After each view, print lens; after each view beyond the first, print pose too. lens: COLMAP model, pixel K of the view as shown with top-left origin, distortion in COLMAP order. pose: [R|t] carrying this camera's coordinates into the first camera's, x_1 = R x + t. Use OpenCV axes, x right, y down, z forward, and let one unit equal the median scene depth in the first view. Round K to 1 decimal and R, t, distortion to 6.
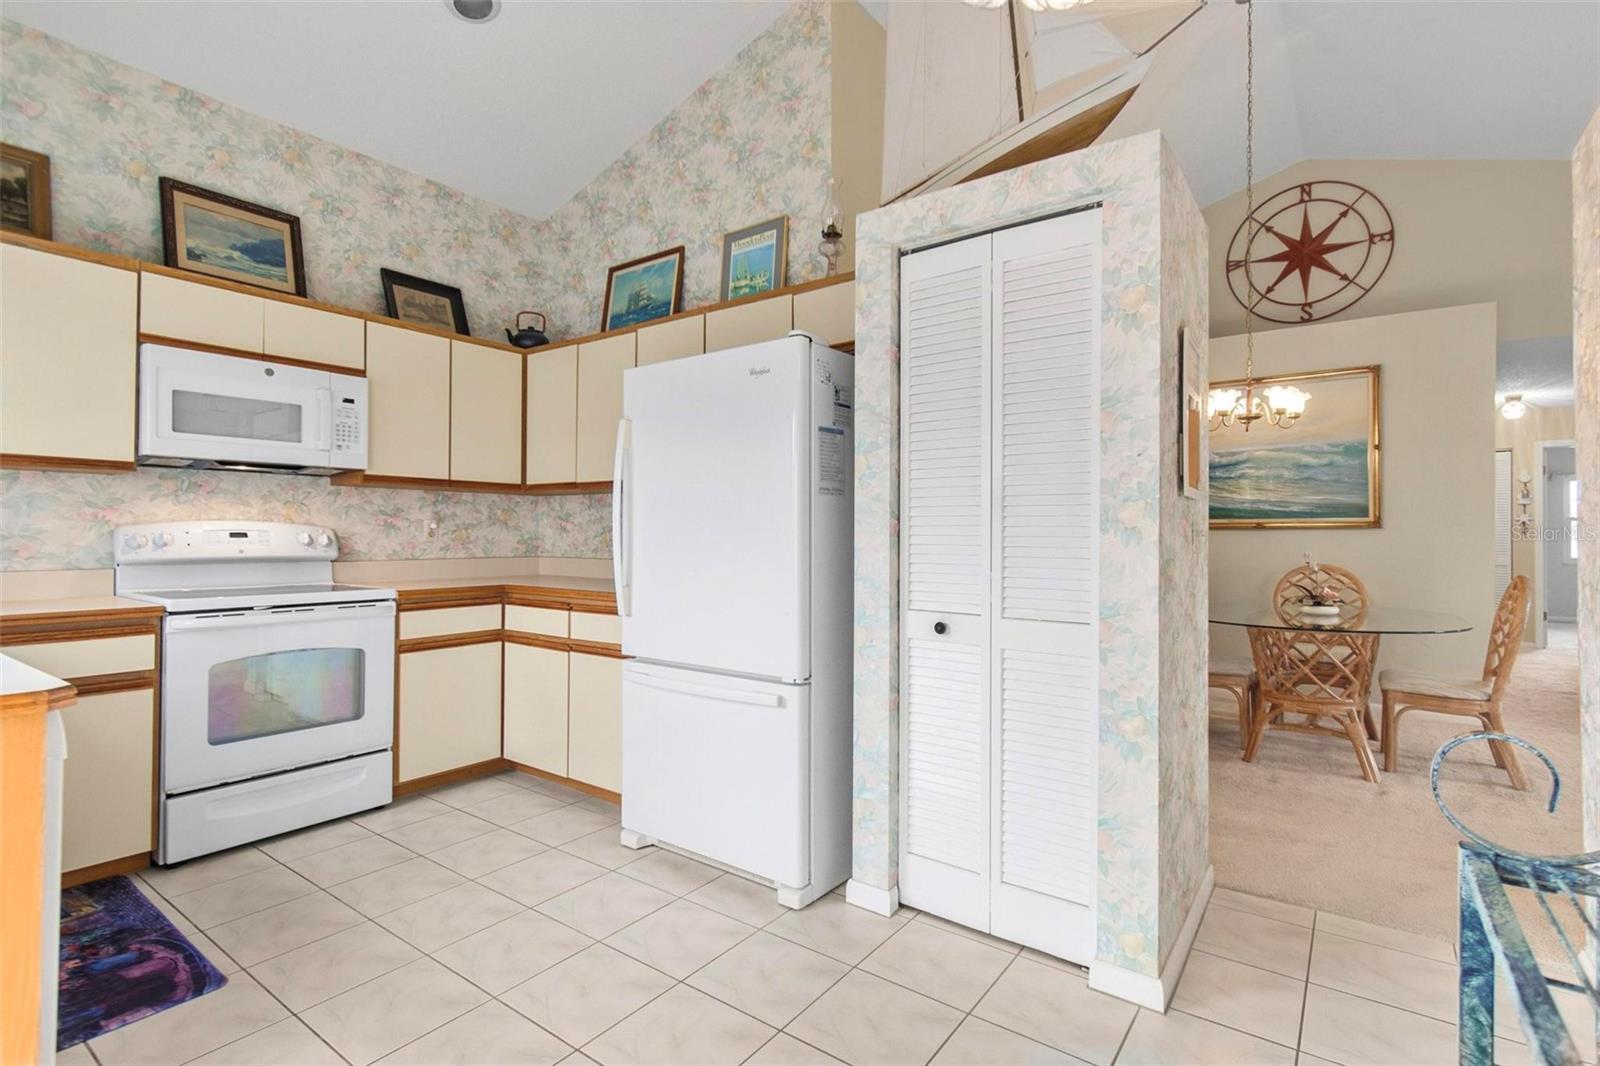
lens RADIAL K [[761.6, 0, 800.0], [0, 761.6, 533.0], [0, 0, 1]] dist [0.000188, 0.000018]
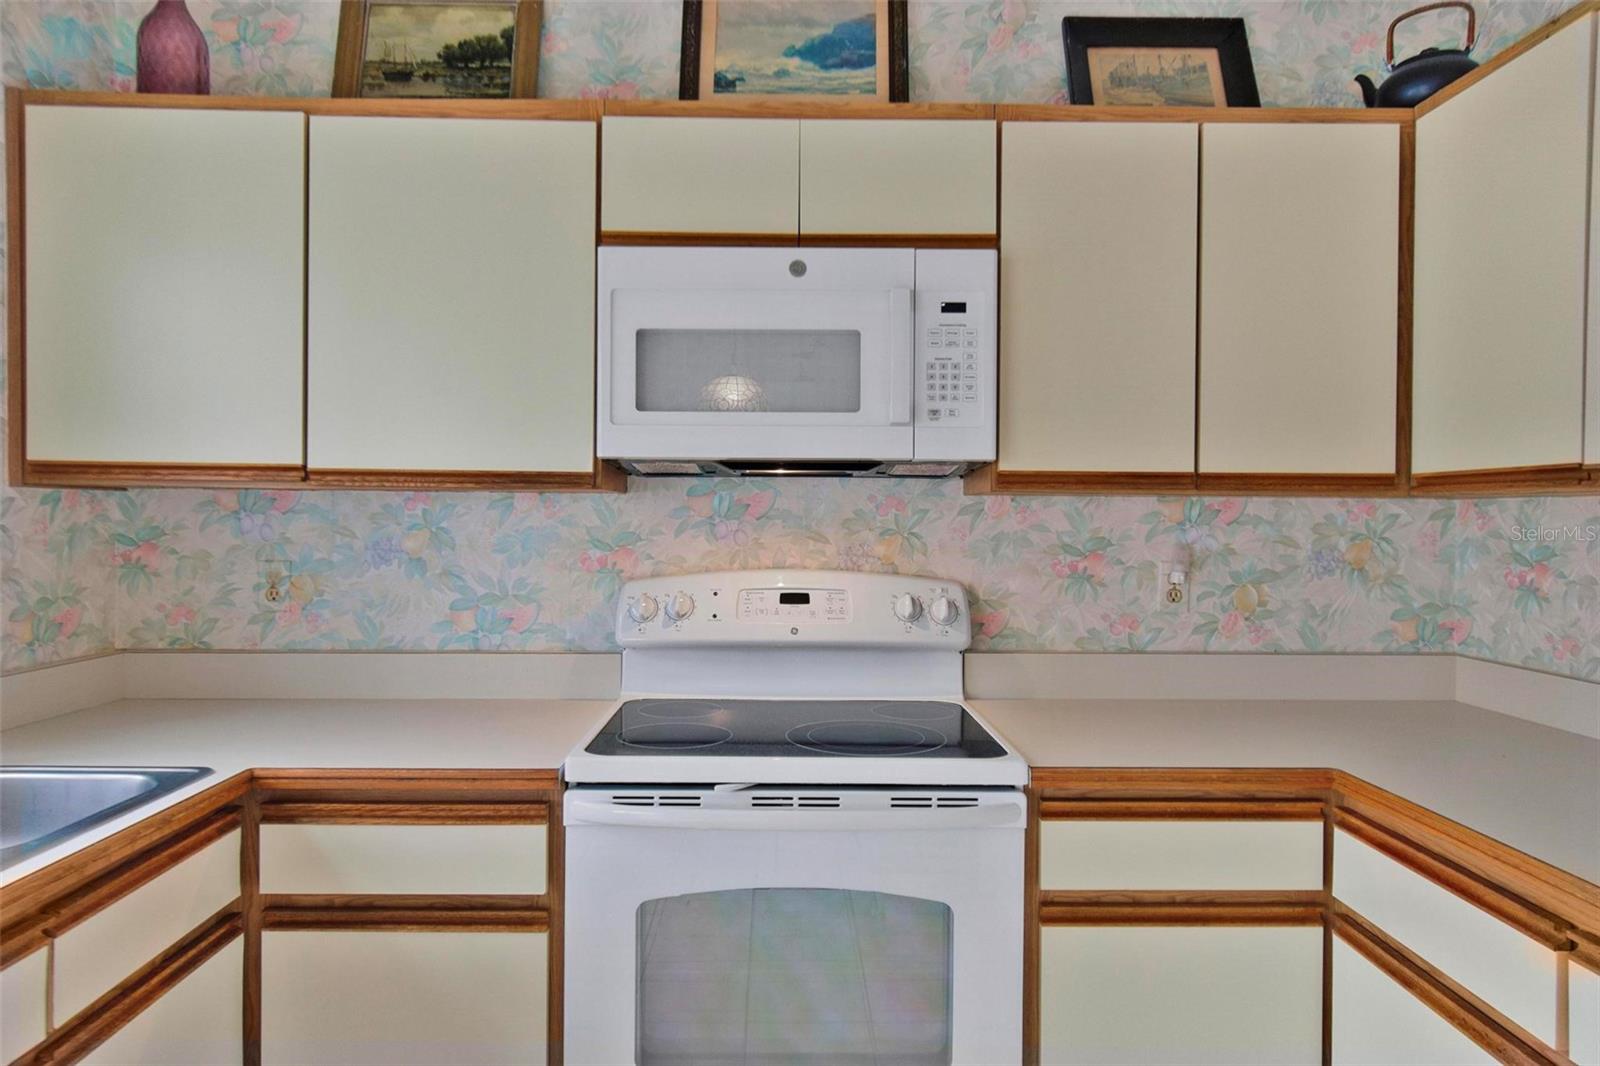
lens RADIAL K [[980.6, 0, 795.8], [0, 980.6, 523.9], [0, 0, 1]] dist [0.004288, 0.000078]
pose [[0.595084, 0.003917, -0.803654, -0.185381], [-0.002775, 0.999992, 0.002820, -0.048244], [0.803658, 0.000552, 0.595091, 0.571899]]
